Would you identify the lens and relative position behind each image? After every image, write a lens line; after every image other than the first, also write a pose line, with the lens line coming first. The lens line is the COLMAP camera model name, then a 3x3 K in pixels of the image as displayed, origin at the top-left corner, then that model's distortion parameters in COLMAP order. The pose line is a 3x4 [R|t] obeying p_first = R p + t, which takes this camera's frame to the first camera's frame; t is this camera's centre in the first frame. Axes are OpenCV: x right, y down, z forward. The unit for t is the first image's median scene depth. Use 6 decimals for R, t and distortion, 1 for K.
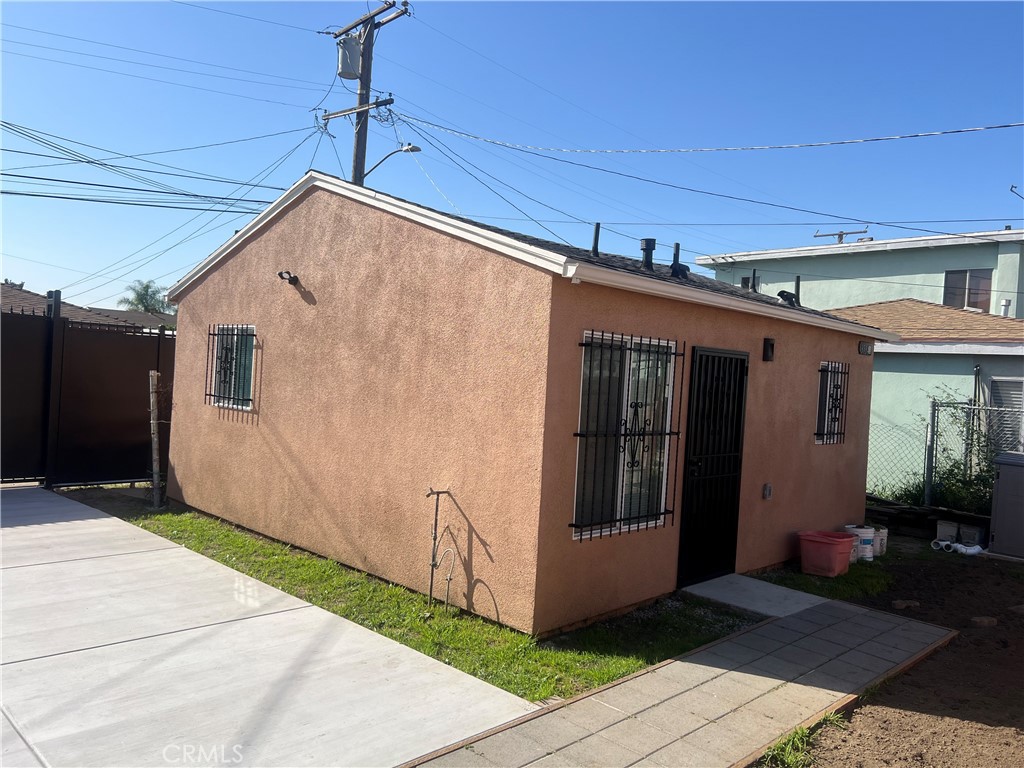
lens RADIAL K [[764.7, 0, 507.3], [0, 764.7, 387.2], [0, 0, 1]] dist [0.037066, -0.046222]
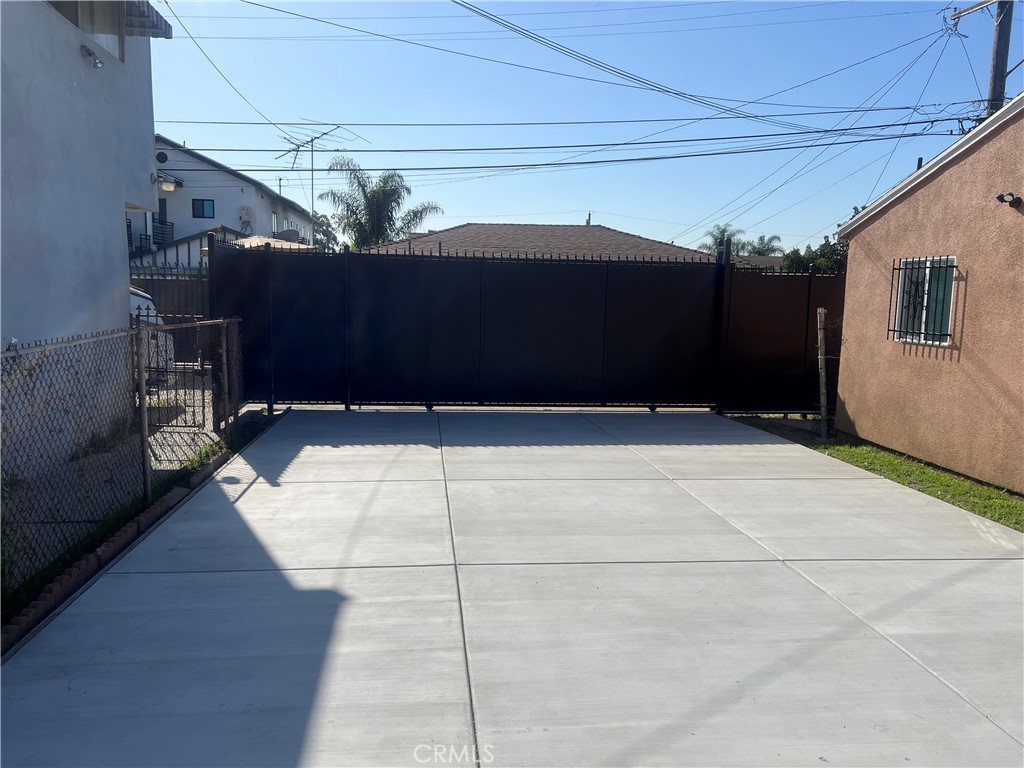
lens RADIAL K [[764.7, 0, 507.3], [0, 764.7, 387.2], [0, 0, 1]] dist [0.037066, -0.046222]
pose [[0.771334, 0.038020, -0.635294, -0.146509], [0.012685, 0.997097, 0.075074, 0.002327], [0.636304, -0.065966, 0.768613, -0.091392]]
